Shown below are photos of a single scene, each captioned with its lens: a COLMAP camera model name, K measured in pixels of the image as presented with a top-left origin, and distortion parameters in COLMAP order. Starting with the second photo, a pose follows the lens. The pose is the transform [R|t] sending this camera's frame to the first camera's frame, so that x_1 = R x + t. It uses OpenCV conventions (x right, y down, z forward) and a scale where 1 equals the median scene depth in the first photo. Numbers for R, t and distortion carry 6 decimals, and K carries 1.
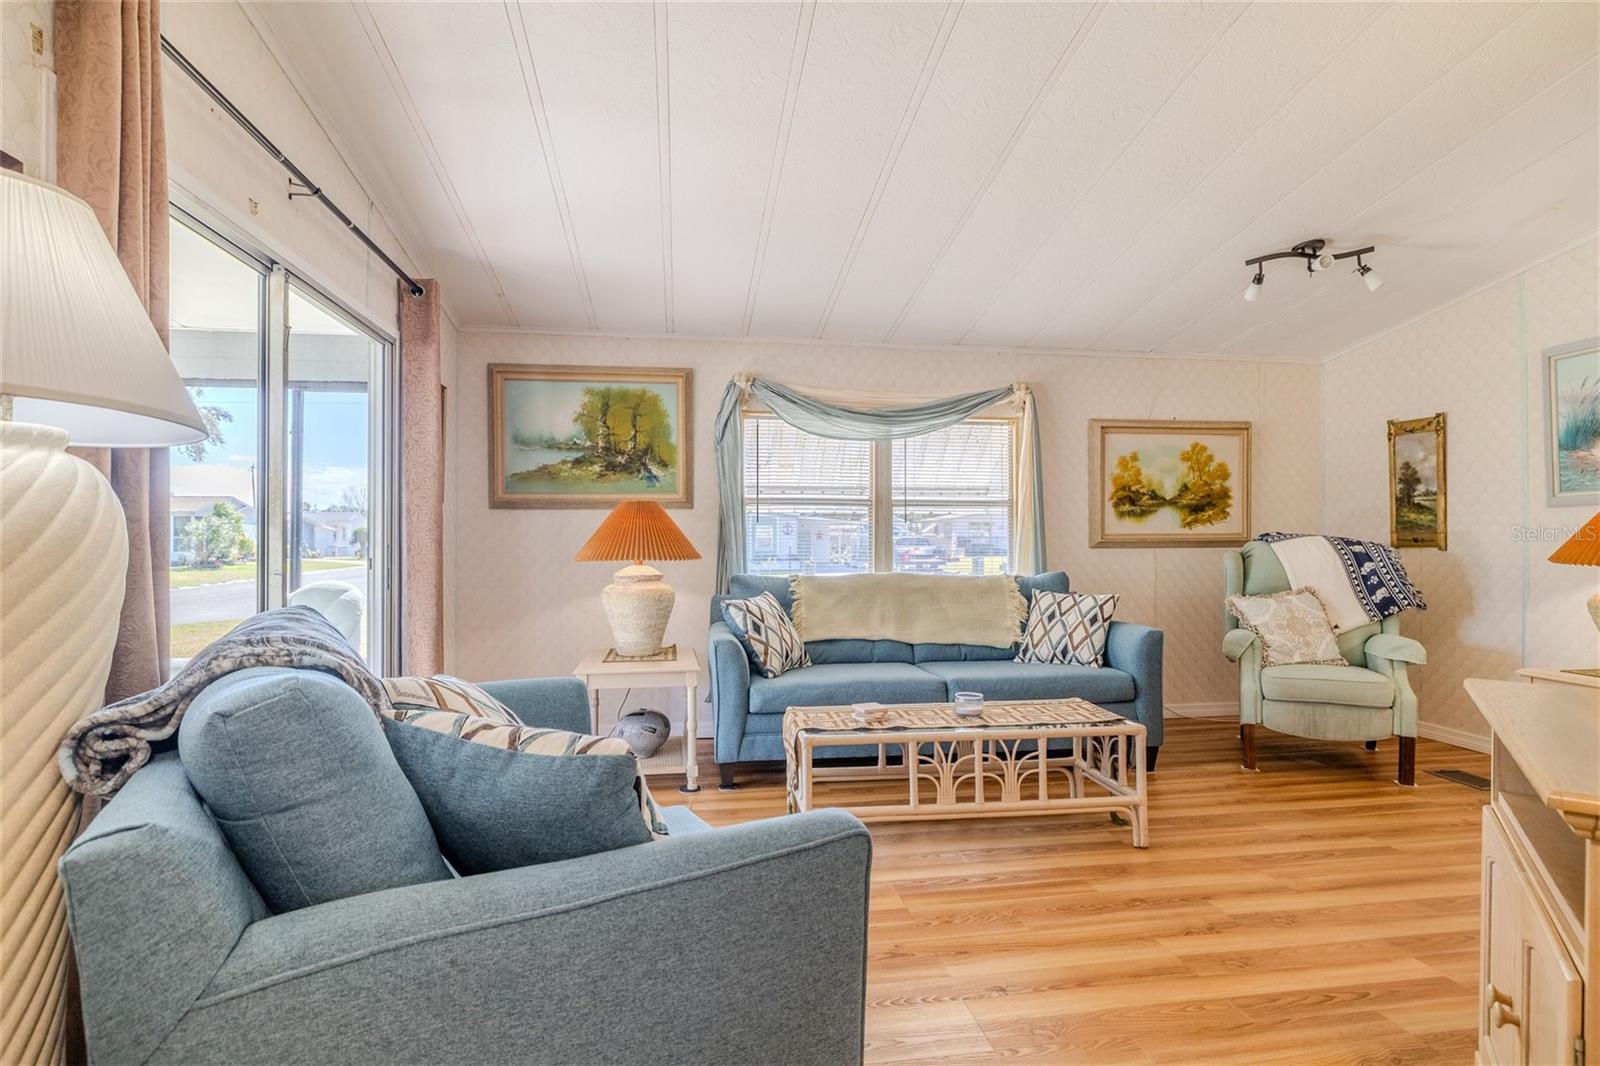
lens RADIAL K [[808.6, 0, 794.9], [0, 808.6, 536.1], [0, 0, 1]] dist [-0.001419, -0.000924]
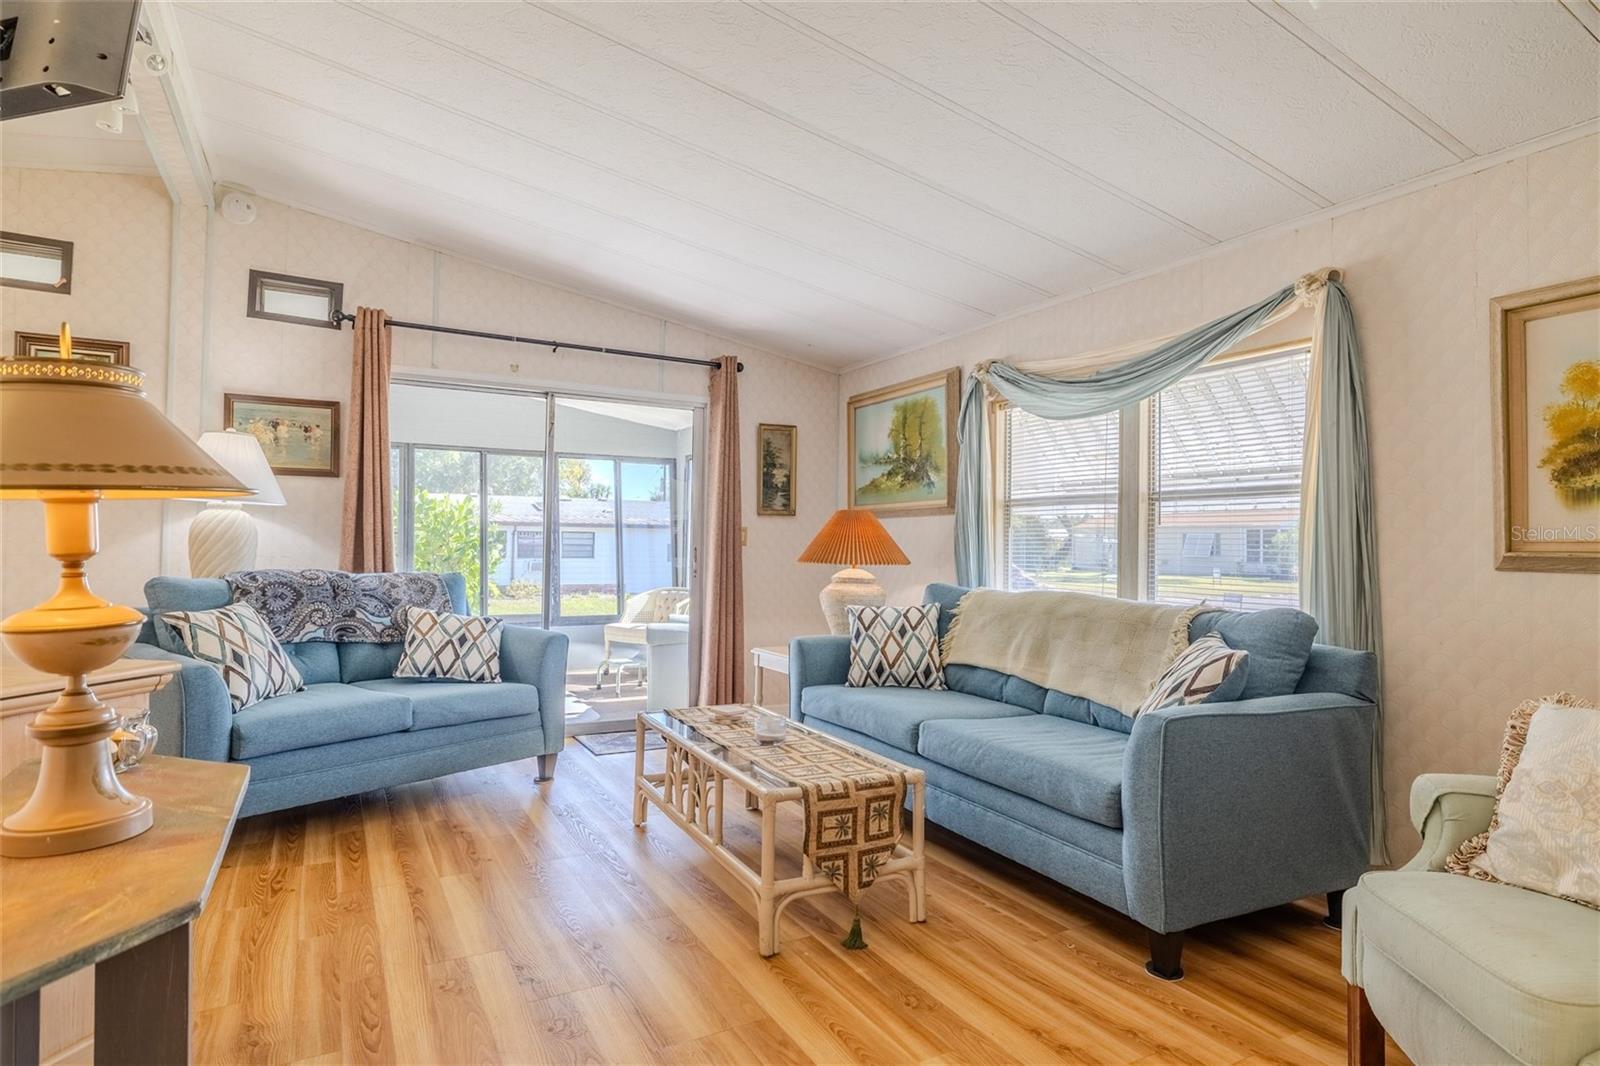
lens RADIAL K [[874.7, 0, 801.6], [0, 874.7, 526.3], [0, 0, 1]] dist [0.003467, 0.000435]
pose [[0.333345, -0.016240, -0.942665, 0.796141], [-0.007061, 0.999781, -0.019722, 0.002283], [0.942778, 0.013231, 0.333157, 0.496735]]
